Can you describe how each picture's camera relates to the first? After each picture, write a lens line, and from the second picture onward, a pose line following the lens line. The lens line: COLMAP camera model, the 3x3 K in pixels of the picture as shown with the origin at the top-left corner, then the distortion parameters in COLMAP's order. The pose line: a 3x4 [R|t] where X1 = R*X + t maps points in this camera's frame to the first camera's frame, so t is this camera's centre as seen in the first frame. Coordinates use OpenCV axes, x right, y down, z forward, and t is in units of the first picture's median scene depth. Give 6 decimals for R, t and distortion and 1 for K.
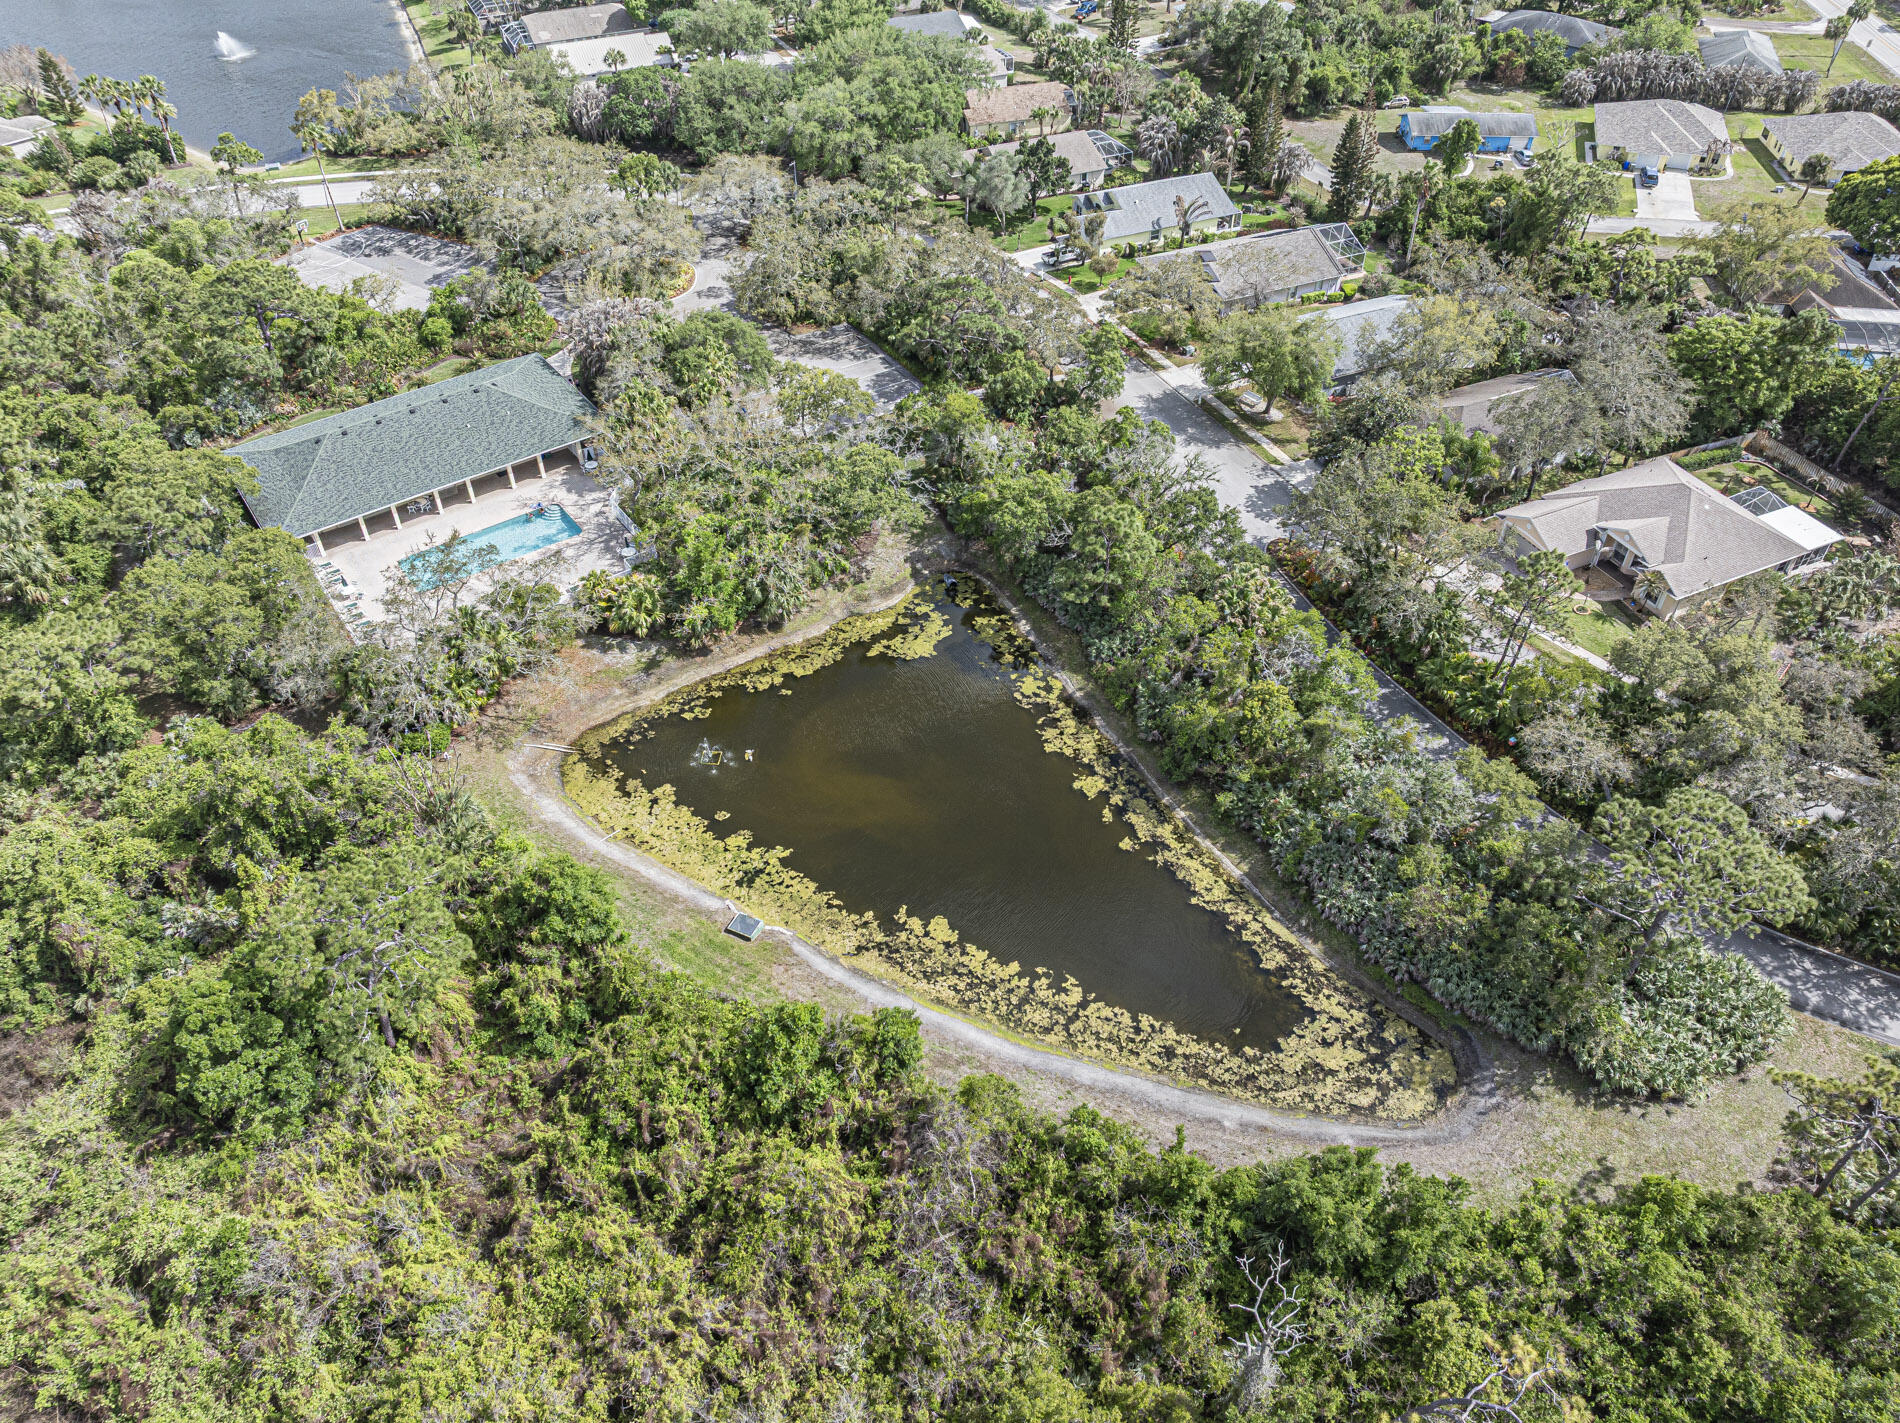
lens RADIAL K [[1385.3, 0, 933.4], [0, 1385.3, 717.9], [0, 0, 1]] dist [-0.022193, 0.014714]
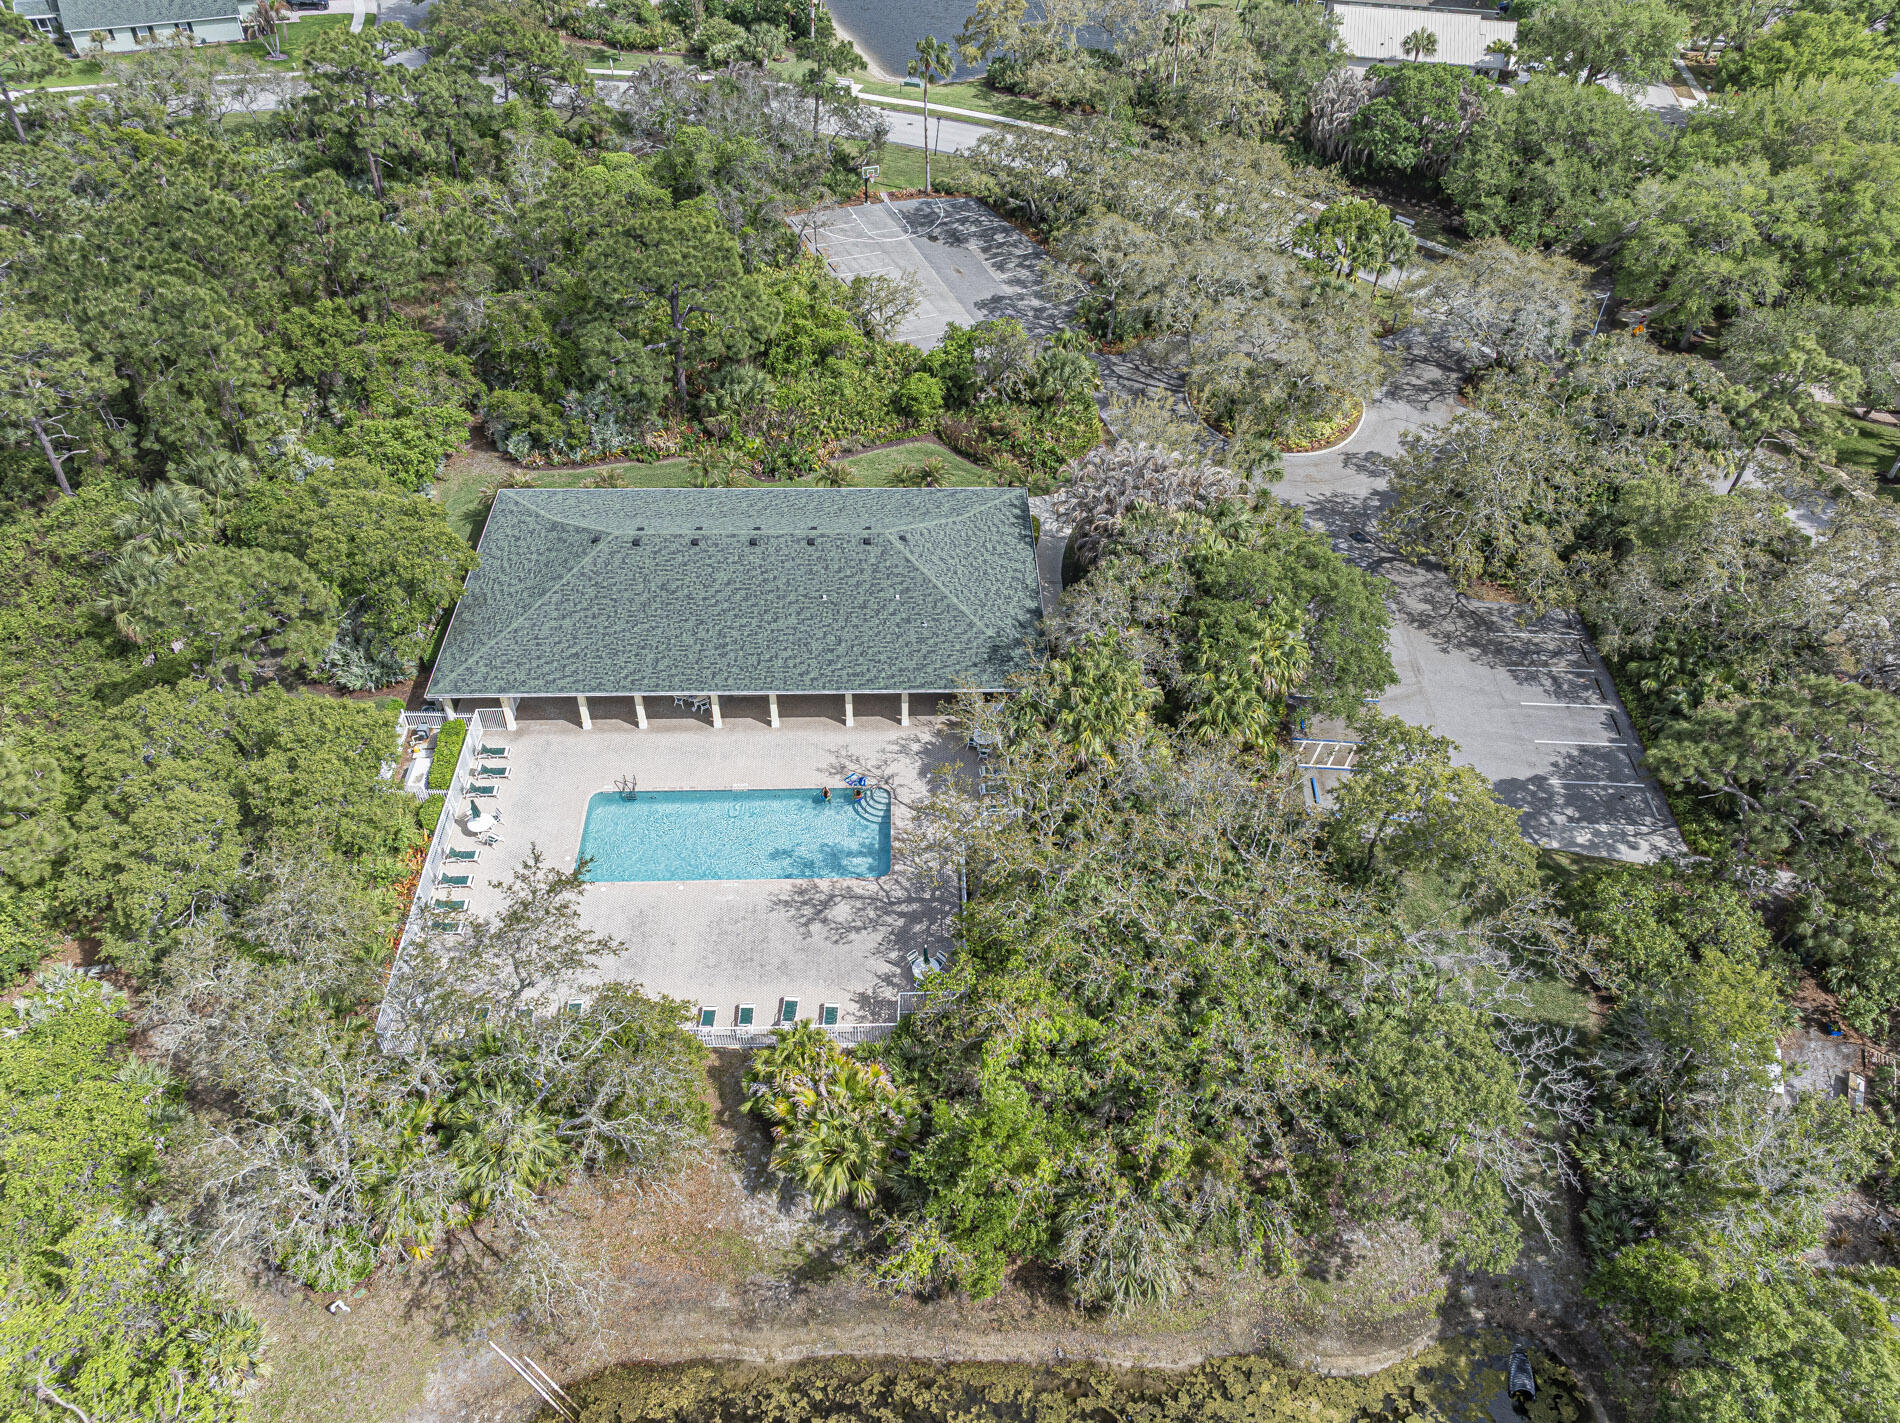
lens RADIAL K [[1385.3, 0, 960.5], [0, 1385.3, 703.3], [0, 0, 1]] dist [-0.022193, 0.014714]
pose [[0.832901, 0.395286, -0.387330, -0.036469], [-0.390314, 0.915743, 0.095235, -0.193217], [0.392340, 0.071859, 0.917009, 0.384876]]
